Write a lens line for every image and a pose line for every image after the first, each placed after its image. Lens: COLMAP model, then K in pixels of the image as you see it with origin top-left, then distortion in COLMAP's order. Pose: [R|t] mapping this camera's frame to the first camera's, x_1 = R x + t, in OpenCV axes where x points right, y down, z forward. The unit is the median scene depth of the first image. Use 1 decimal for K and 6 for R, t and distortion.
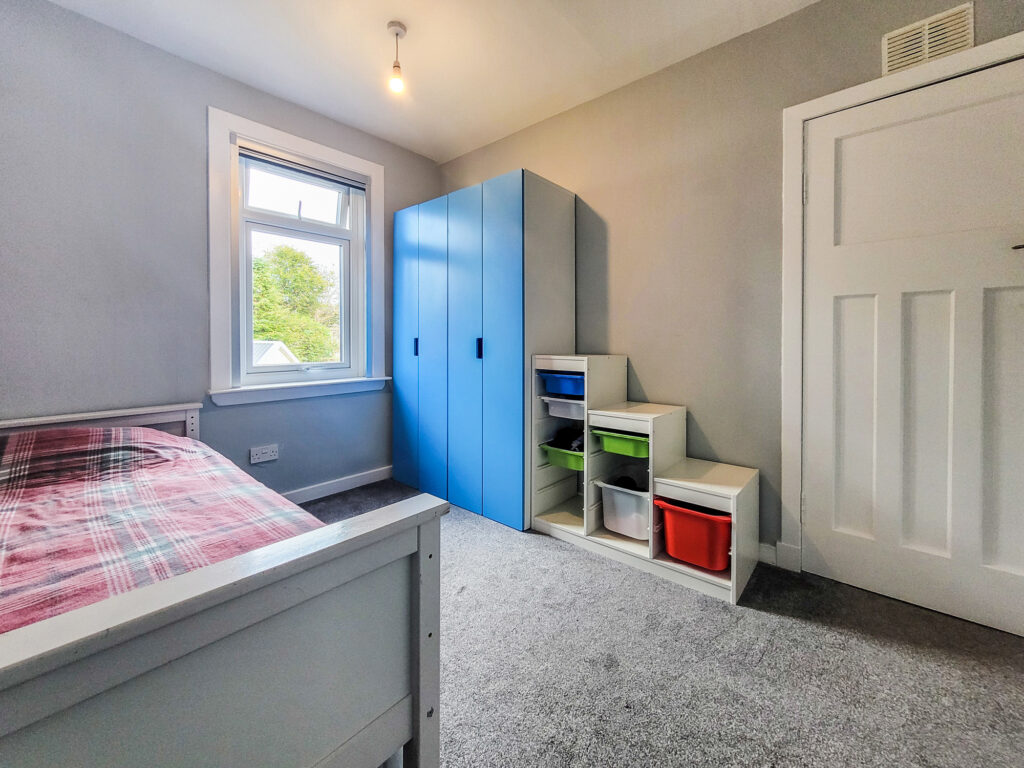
lens RADIAL K [[426.4, 0, 507.6], [0, 426.4, 344.4], [0, 0, 1]] dist [-0.001575, -0.000399]
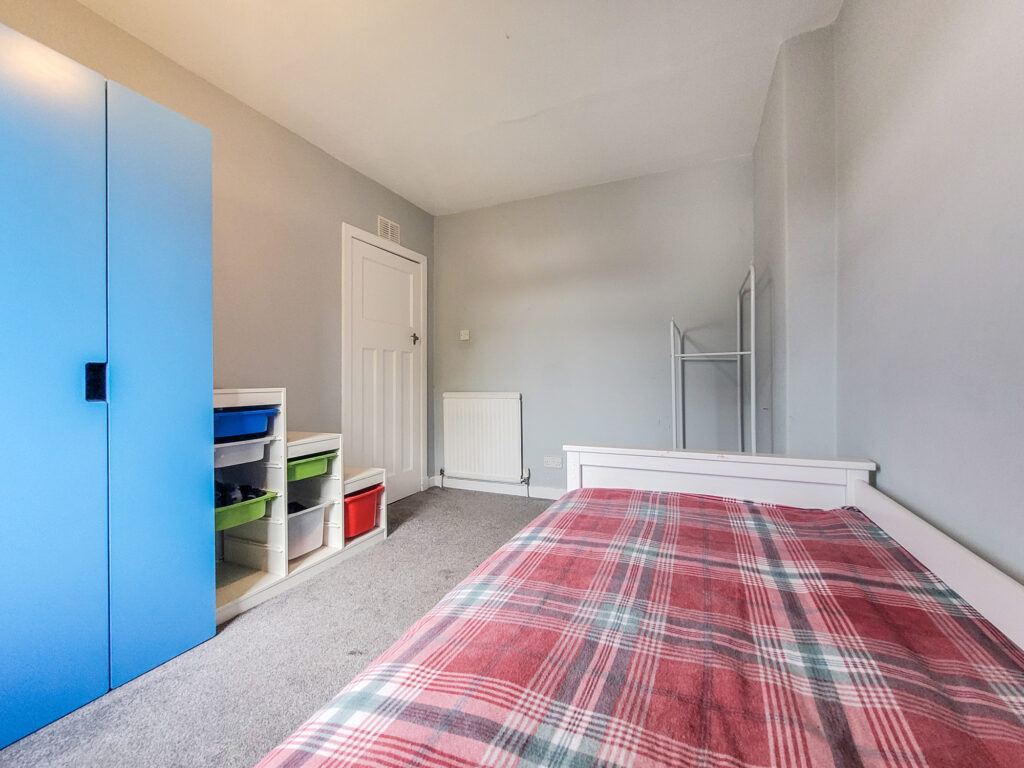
lens RADIAL K [[414.4, 0, 514.5], [0, 414.4, 373.2], [0, 0, 1]] dist [-0.001045, -0.000363]
pose [[-0.307706, 0.015431, 0.951356, -0.982913], [0.016898, 0.999799, -0.010751, 0.017412], [-0.951331, 0.012768, -0.307905, 0.909431]]
